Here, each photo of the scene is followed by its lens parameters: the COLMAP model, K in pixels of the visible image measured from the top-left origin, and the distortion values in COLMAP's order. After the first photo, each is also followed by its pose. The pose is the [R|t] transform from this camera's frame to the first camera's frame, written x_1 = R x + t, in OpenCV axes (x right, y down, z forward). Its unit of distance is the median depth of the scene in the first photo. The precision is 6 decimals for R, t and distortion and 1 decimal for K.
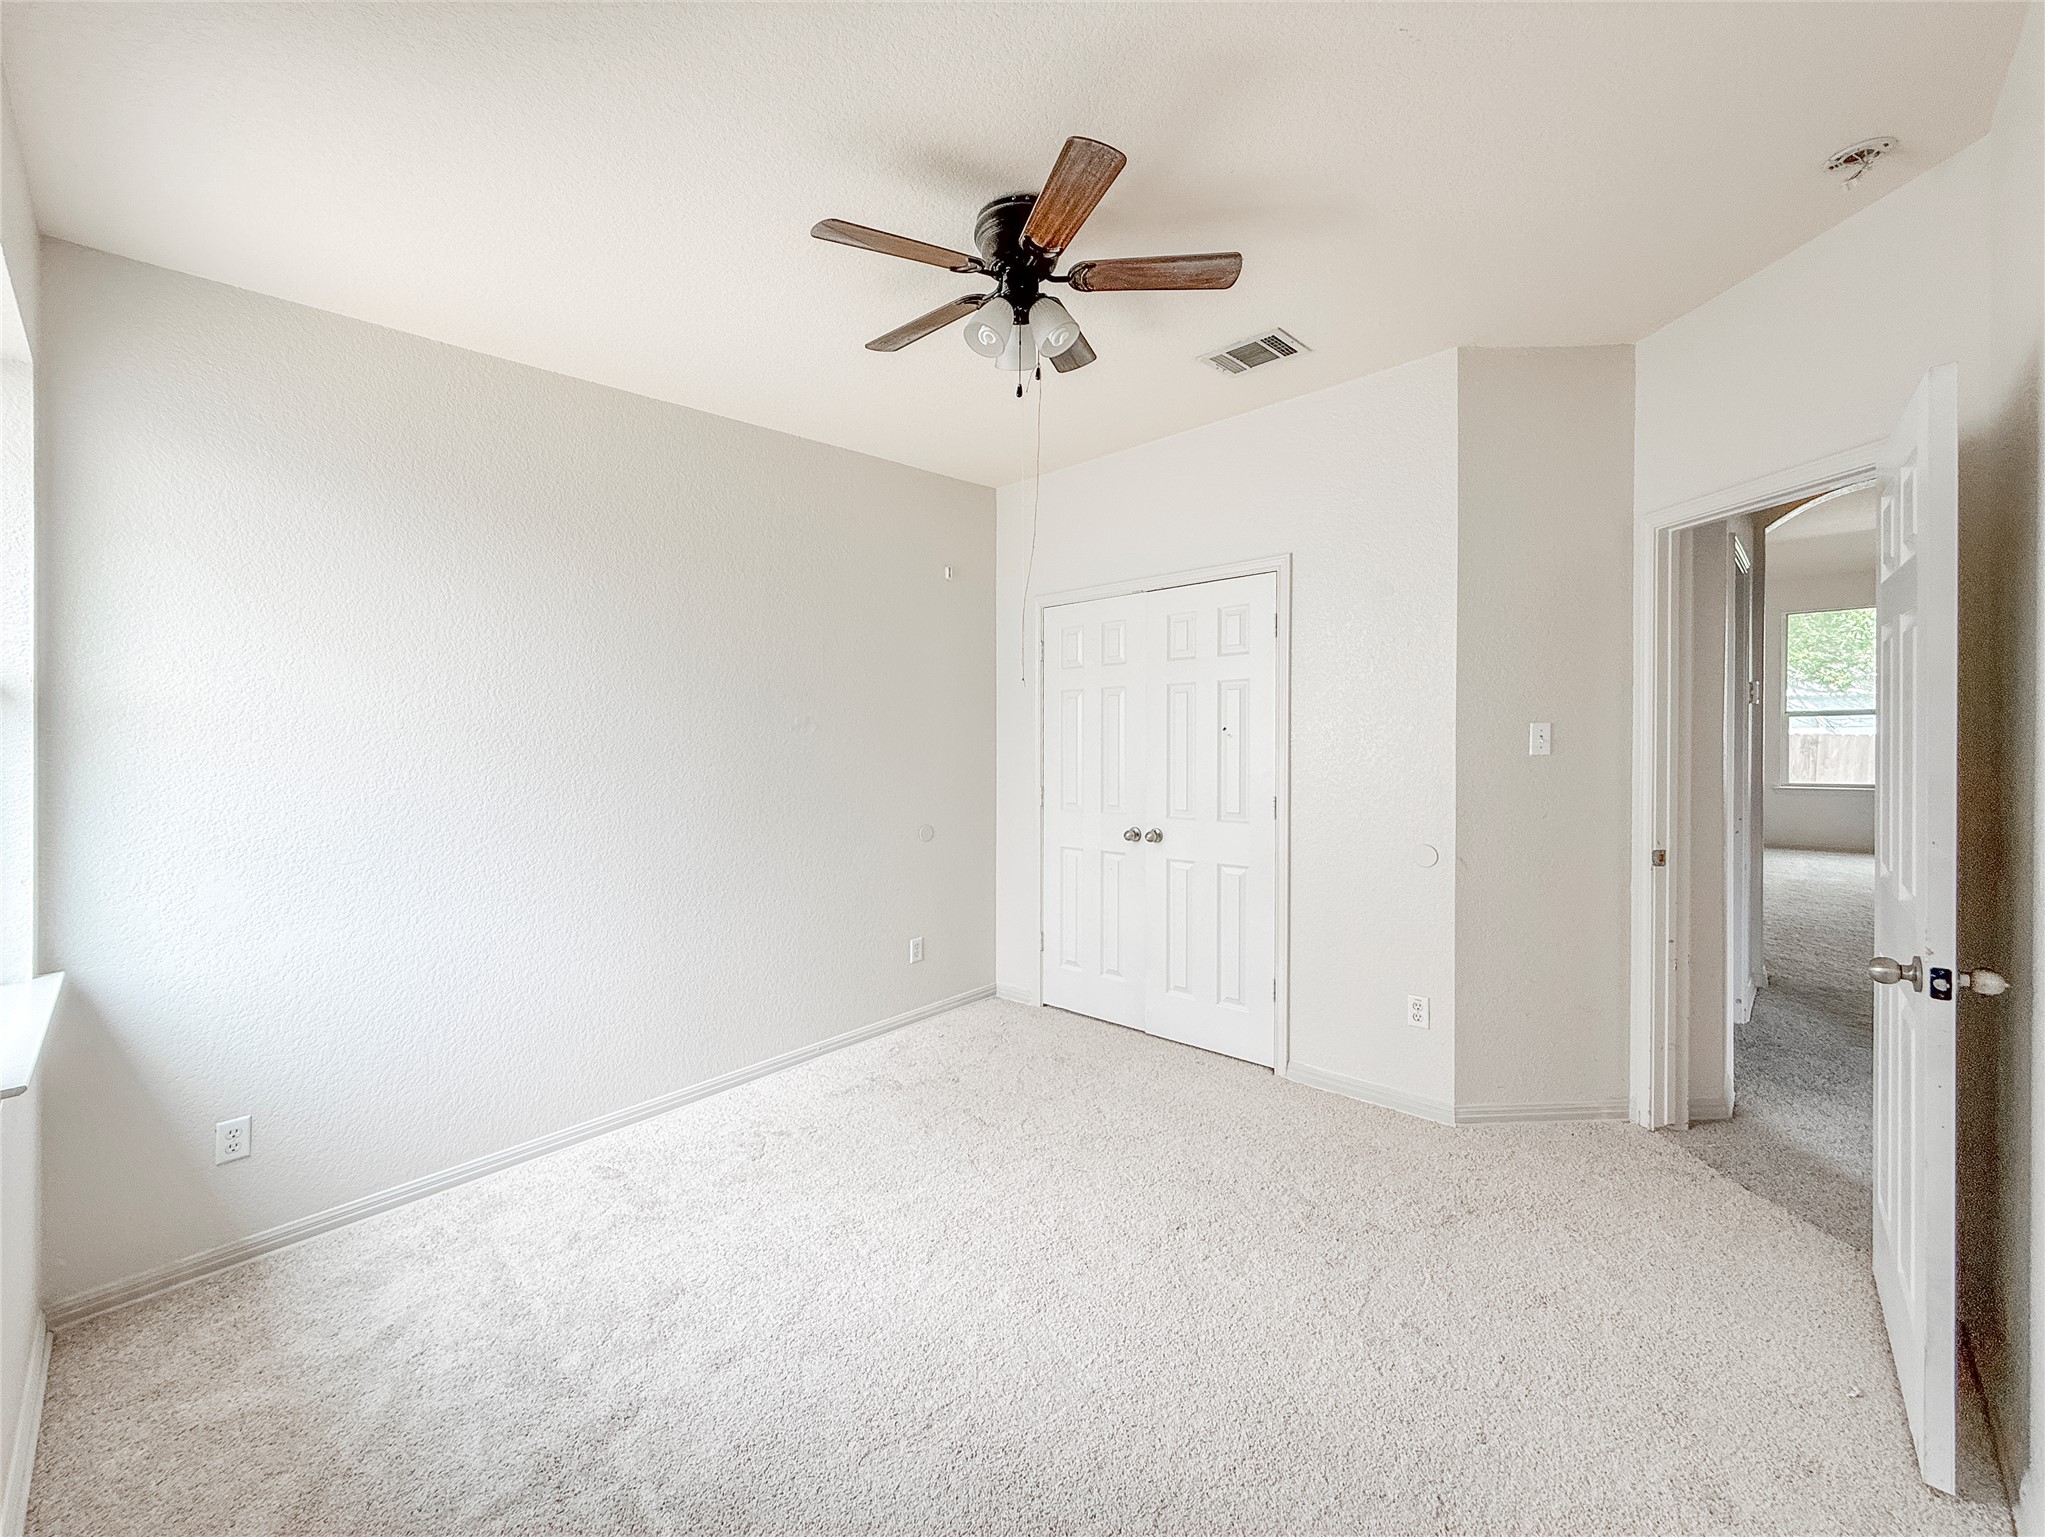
lens RADIAL K [[817.5, 0, 1014.3], [0, 817.5, 770.9], [0, 0, 1]] dist [0.000227, -0.000061]
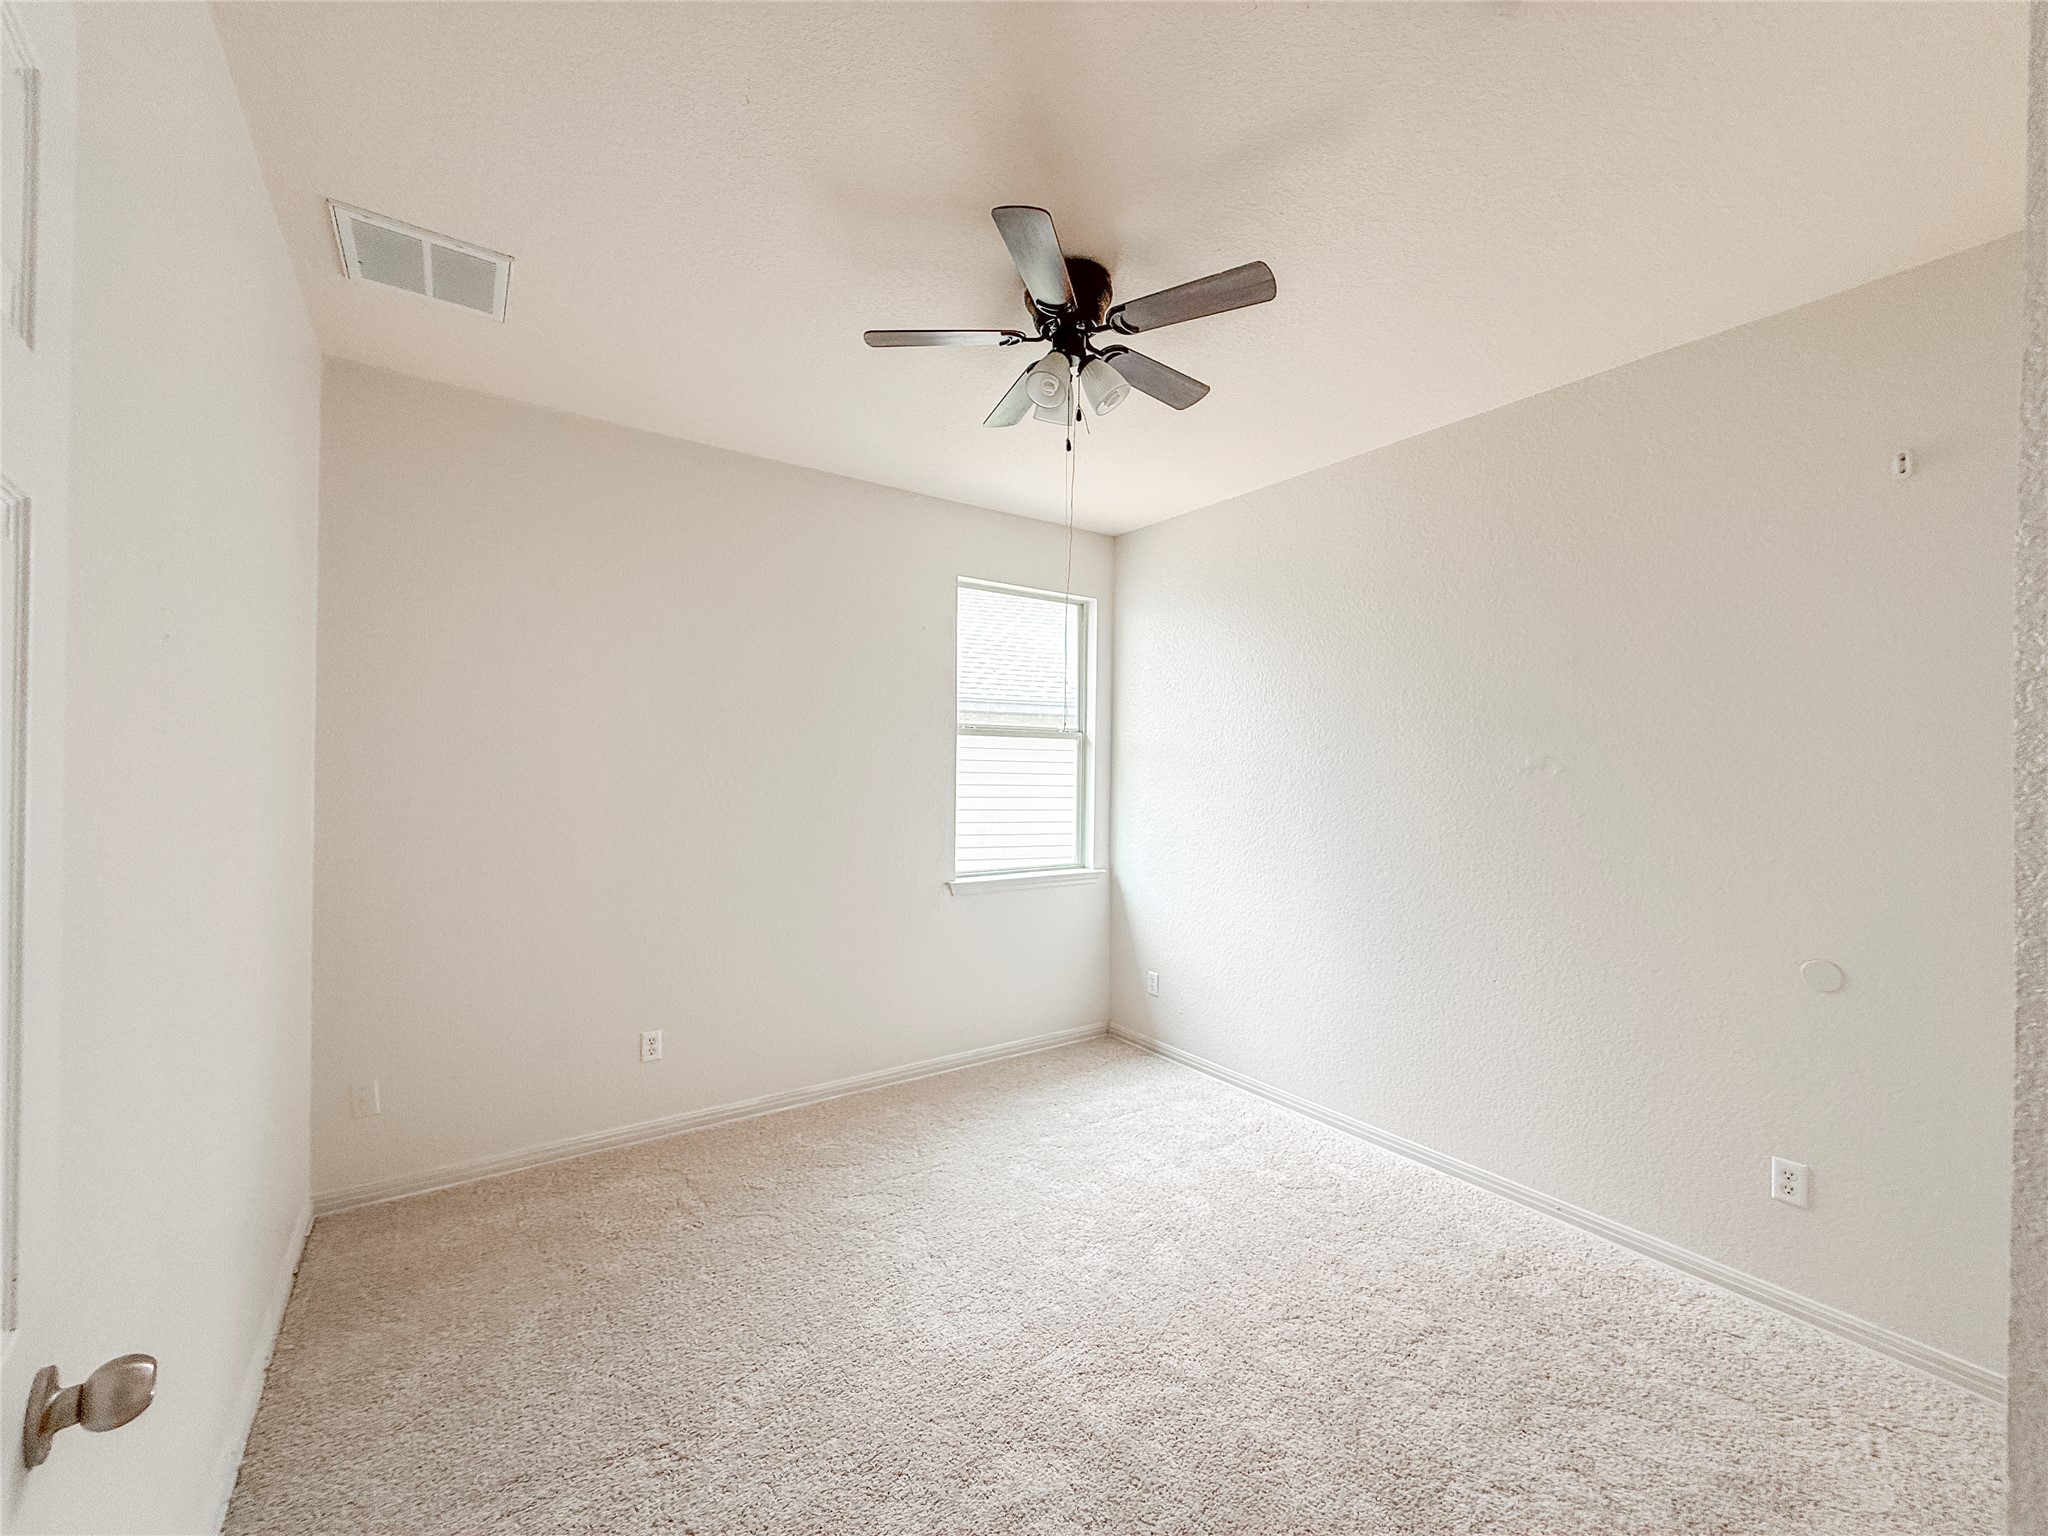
lens RADIAL K [[818.7, 0, 1015.8], [0, 818.7, 770.4], [0, 0, 1]] dist [0.000227, -0.000061]
pose [[-0.202127, 0.029544, -0.978914, 0.707041], [-0.055984, 0.997562, 0.041667, -0.068574], [0.977758, 0.063225, -0.199980, 0.803107]]
